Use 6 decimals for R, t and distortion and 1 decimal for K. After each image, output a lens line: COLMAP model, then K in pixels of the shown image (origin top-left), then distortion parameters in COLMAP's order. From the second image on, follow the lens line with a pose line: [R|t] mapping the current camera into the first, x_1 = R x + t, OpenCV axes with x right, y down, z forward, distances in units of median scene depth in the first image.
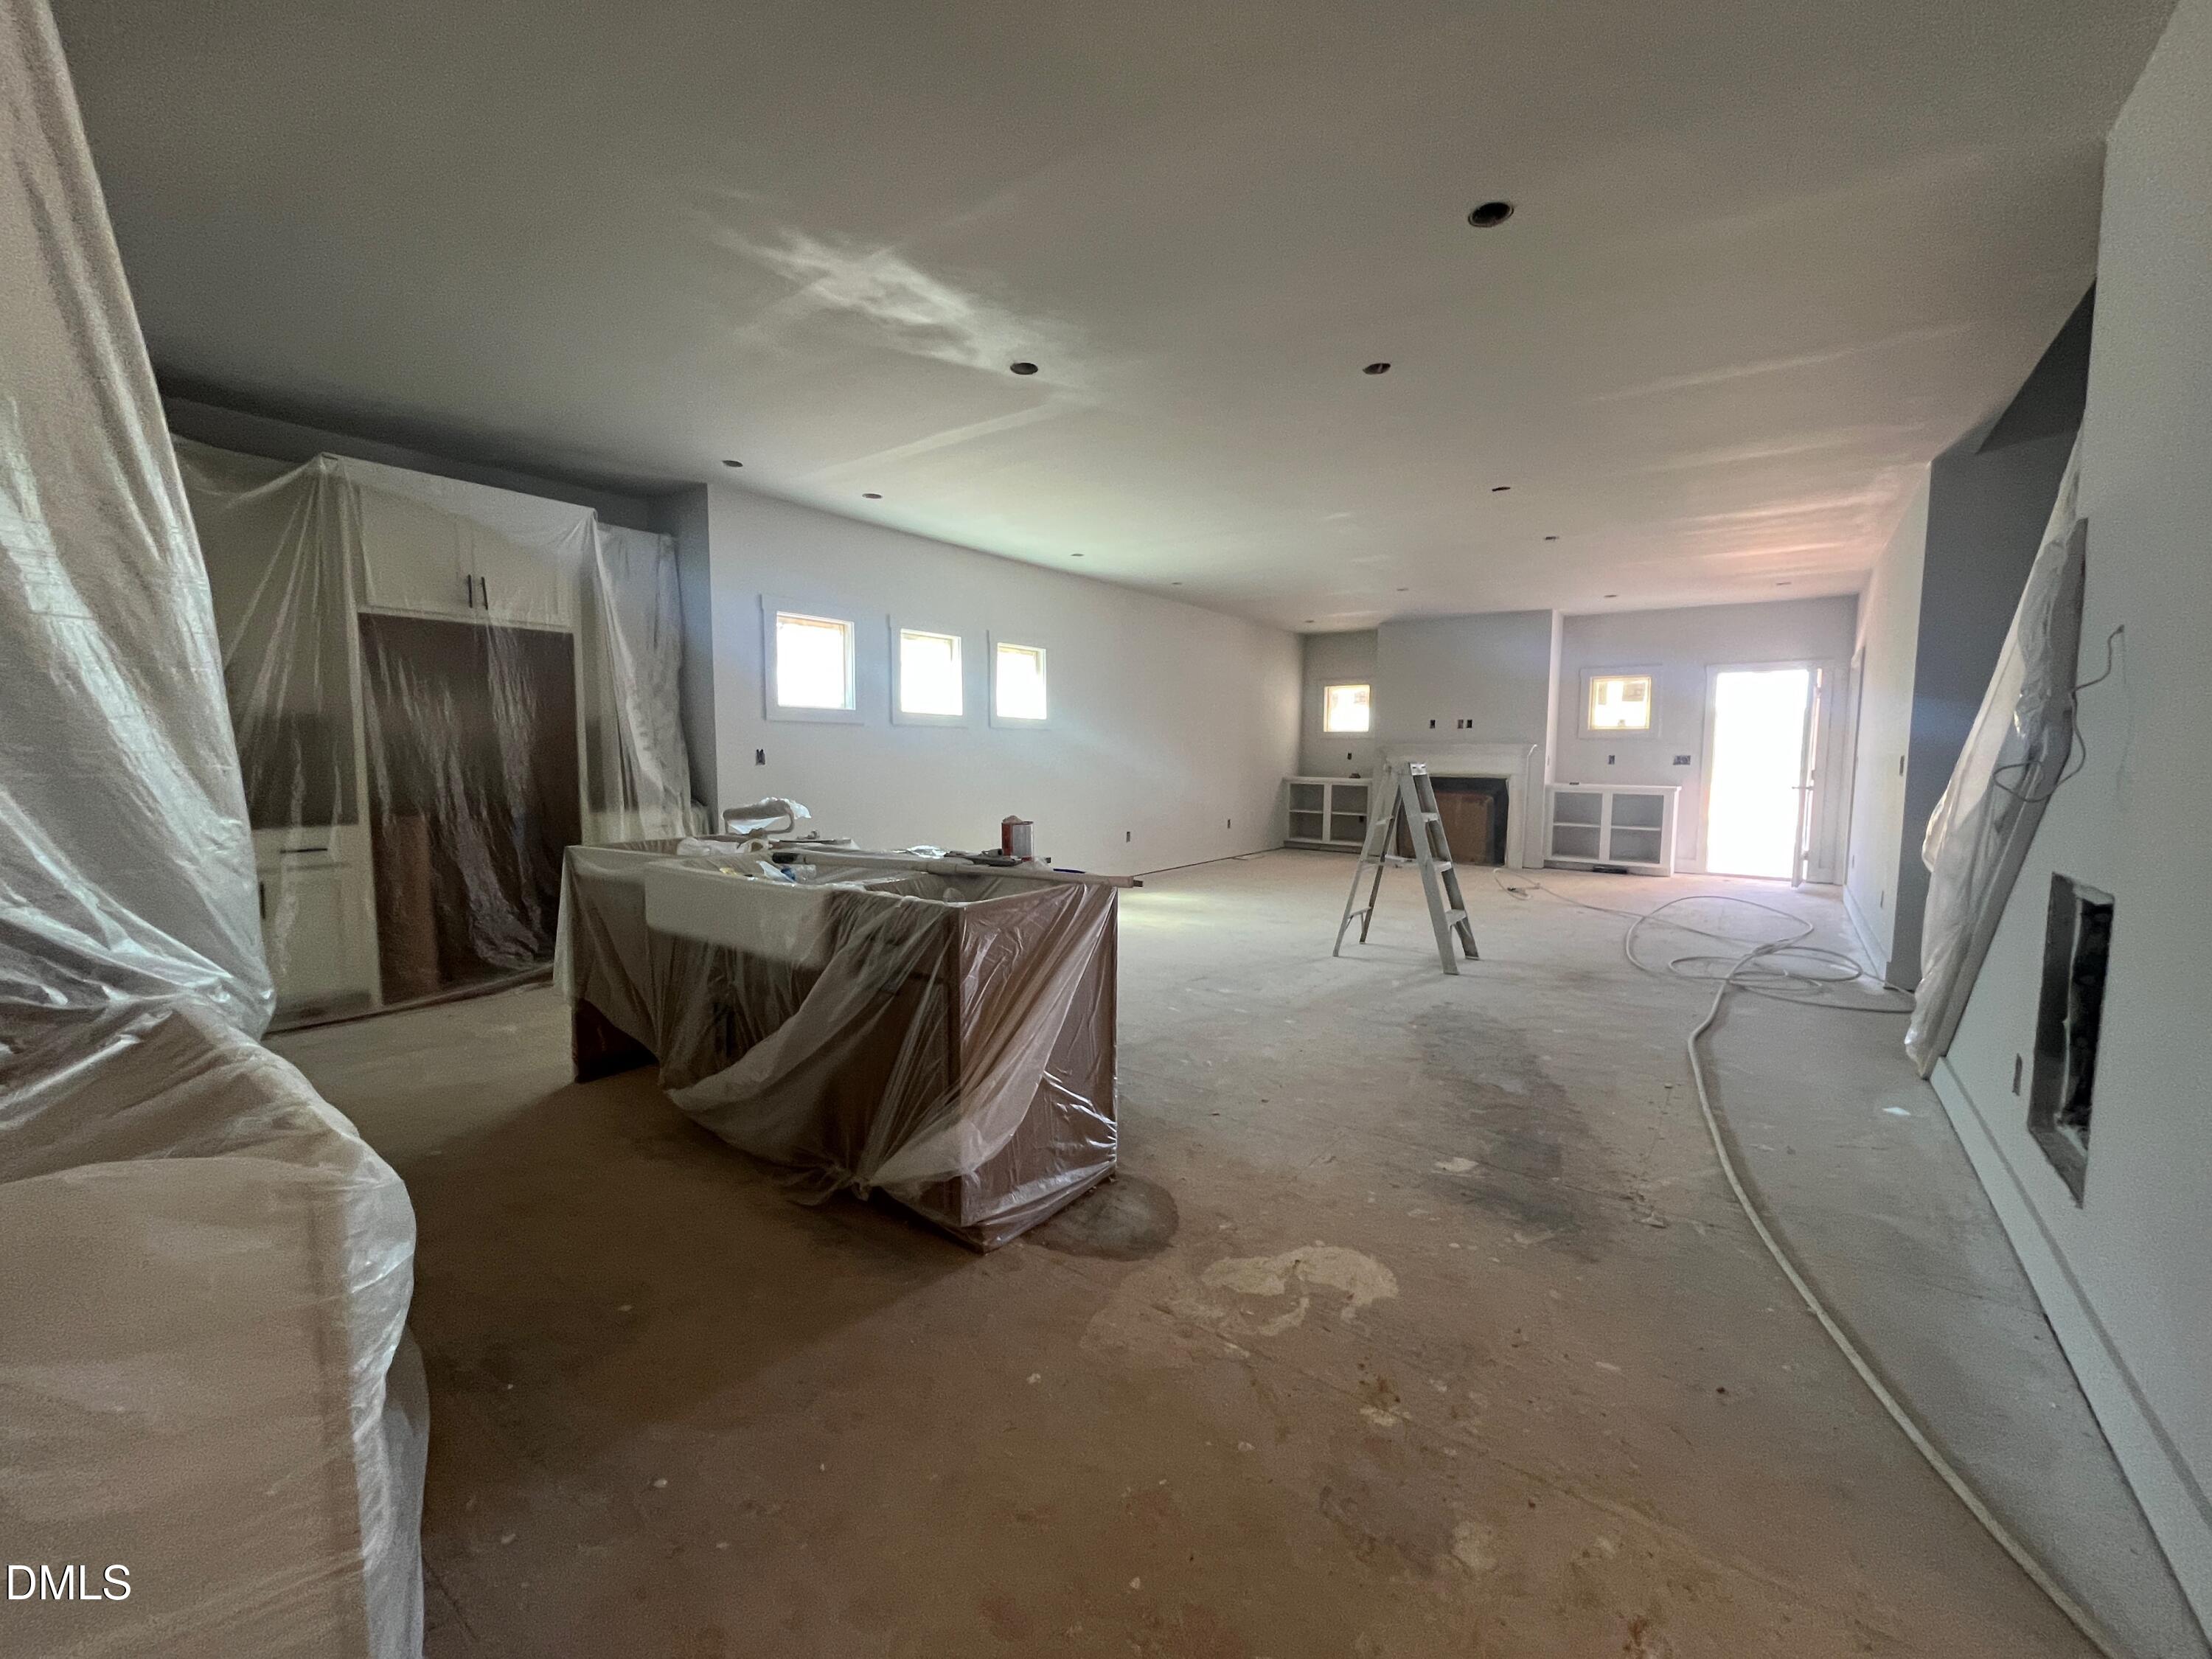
lens RADIAL K [[893.7, 0, 1103.3], [0, 893.7, 828.4], [0, 0, 1]] dist [-0.003145, 0.000055]
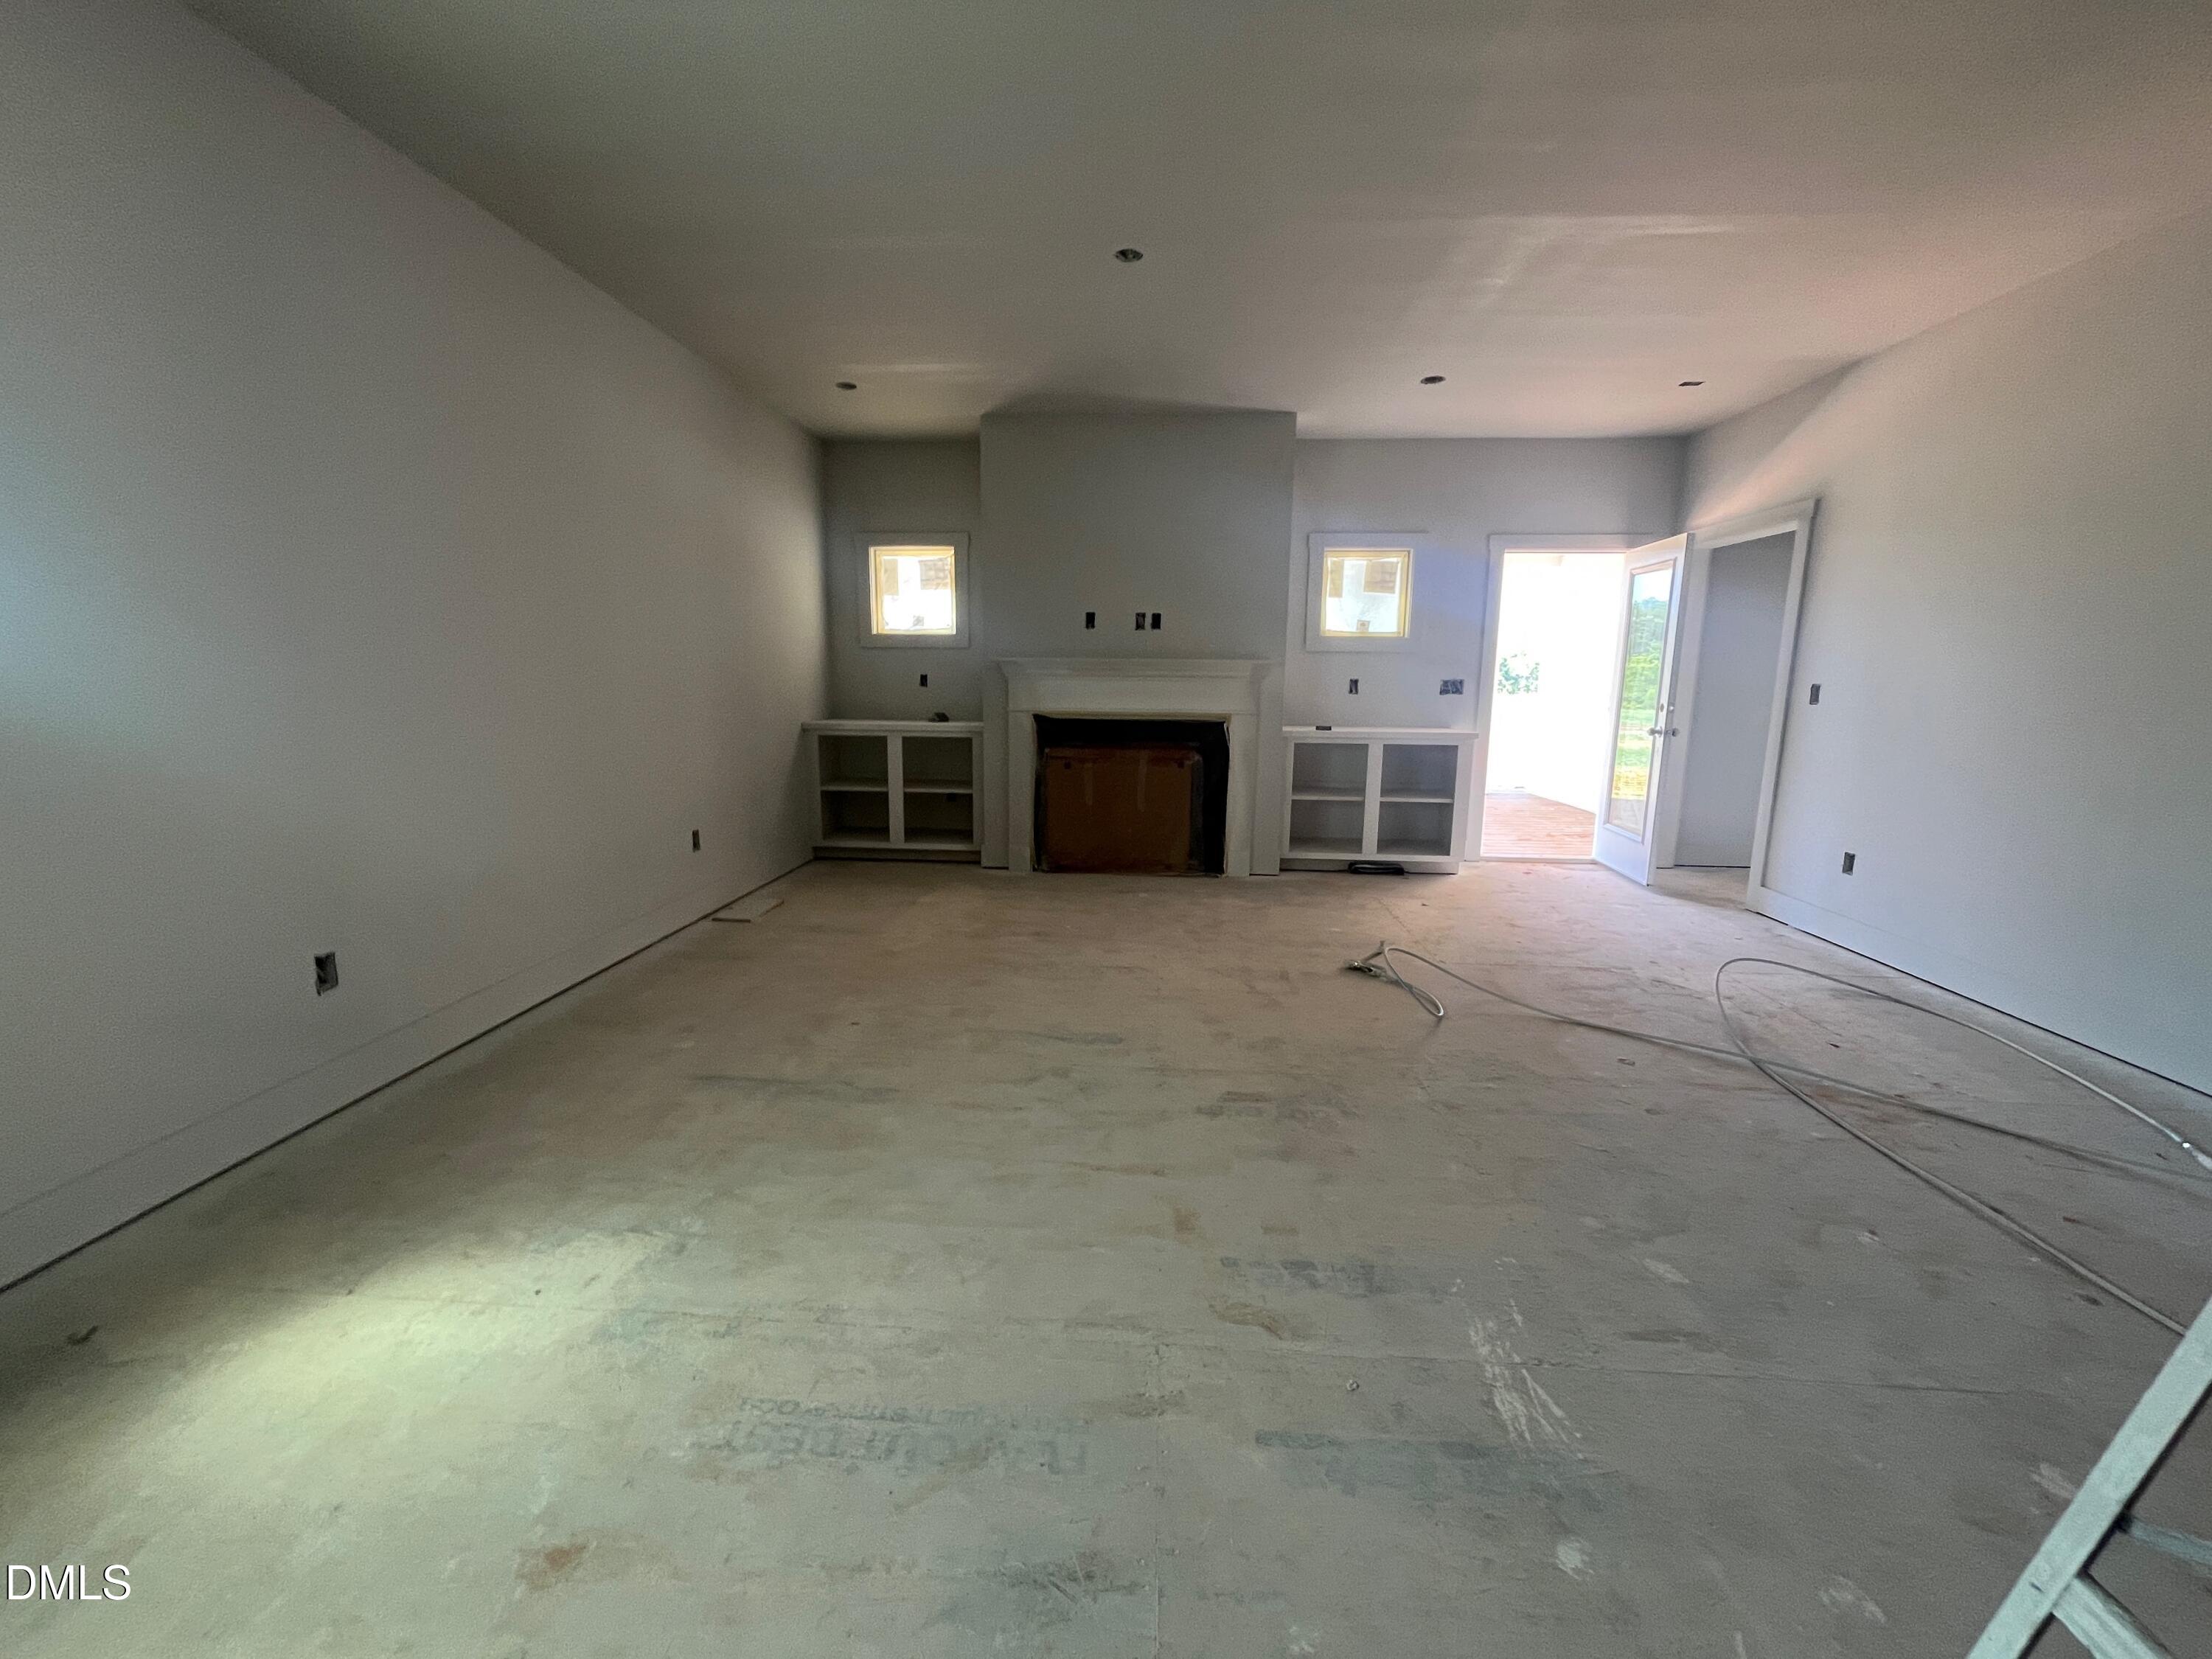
lens RADIAL K [[893.7, 0, 1103.5], [0, 893.7, 830.8], [0, 0, 1]] dist [-0.003145, 0.000055]
pose [[0.834378, -0.092976, 0.543294, 0.075034], [0.044141, 0.993776, 0.102278, -0.047688], [-0.549422, -0.061357, 0.833289, 0.564461]]
